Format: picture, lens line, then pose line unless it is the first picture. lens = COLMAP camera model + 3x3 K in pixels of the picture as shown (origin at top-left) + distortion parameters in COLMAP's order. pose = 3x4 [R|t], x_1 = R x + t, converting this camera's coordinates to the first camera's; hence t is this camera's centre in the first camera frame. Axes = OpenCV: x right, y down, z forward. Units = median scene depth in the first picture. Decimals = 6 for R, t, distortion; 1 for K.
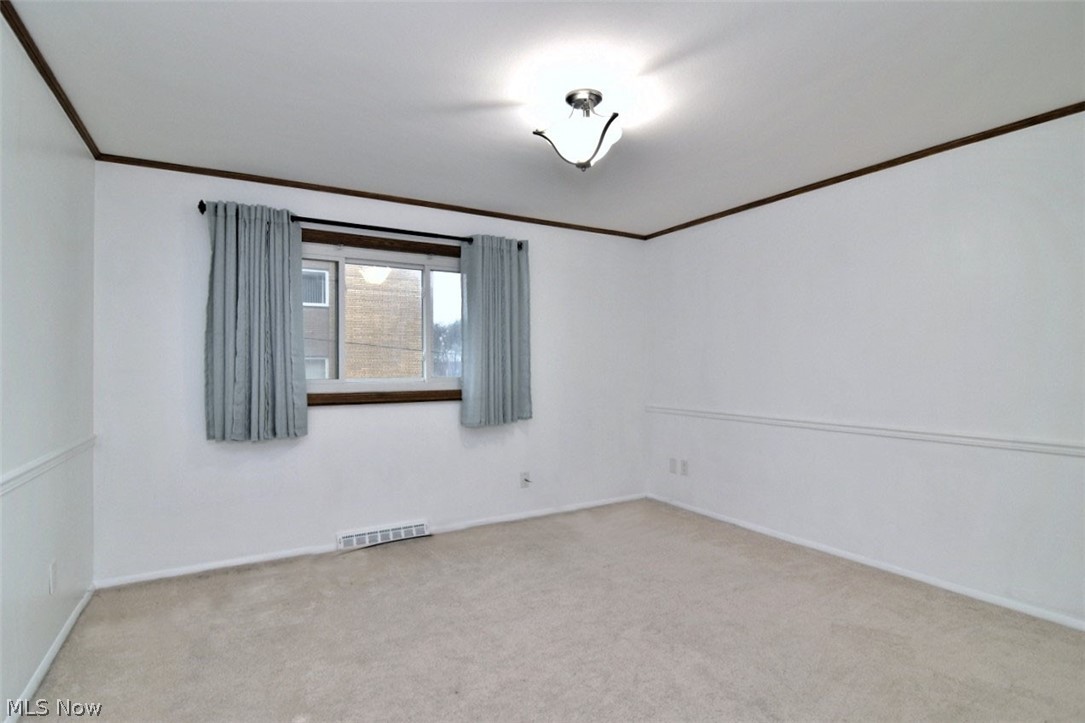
lens RADIAL K [[528.6, 0, 542.5], [0, 528.6, 361.5], [0, 0, 1]] dist [-0.000297, -0.017137]
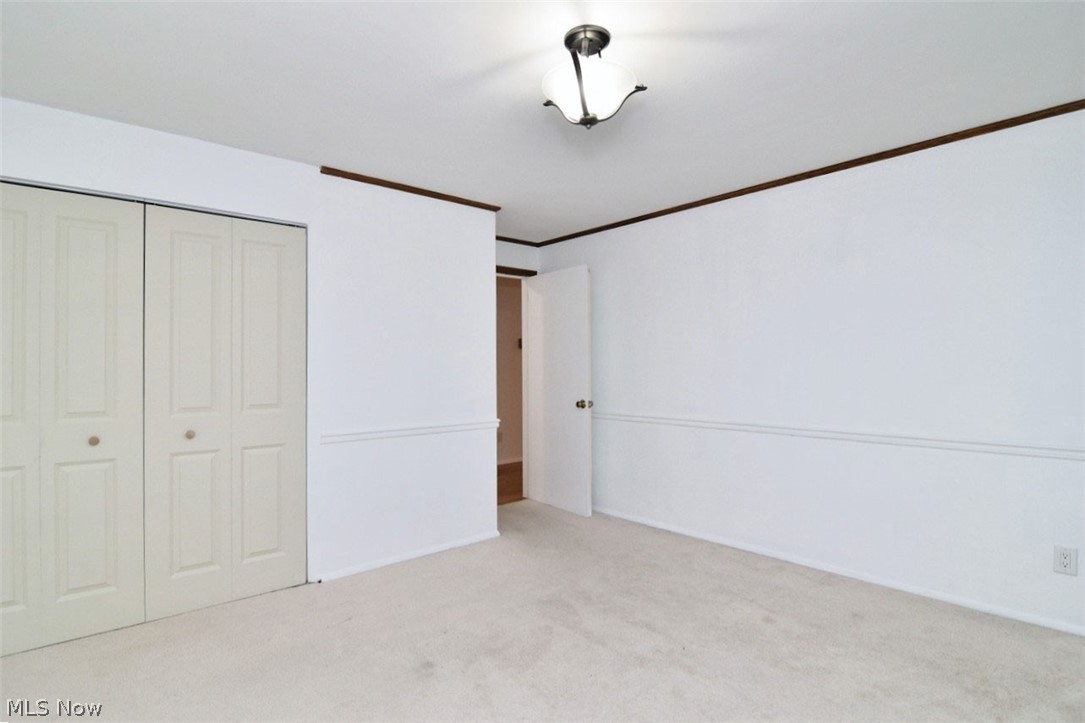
lens RADIAL K [[525.9, 0, 542.5], [0, 525.9, 361.5], [0, 0, 1]] dist [-0.030232, -0.000057]
pose [[0.982969, 0.001492, 0.183763, -0.139170], [-0.000400, 0.999982, -0.005979, 0.002489], [-0.183769, 0.005803, 0.982952, 0.235866]]
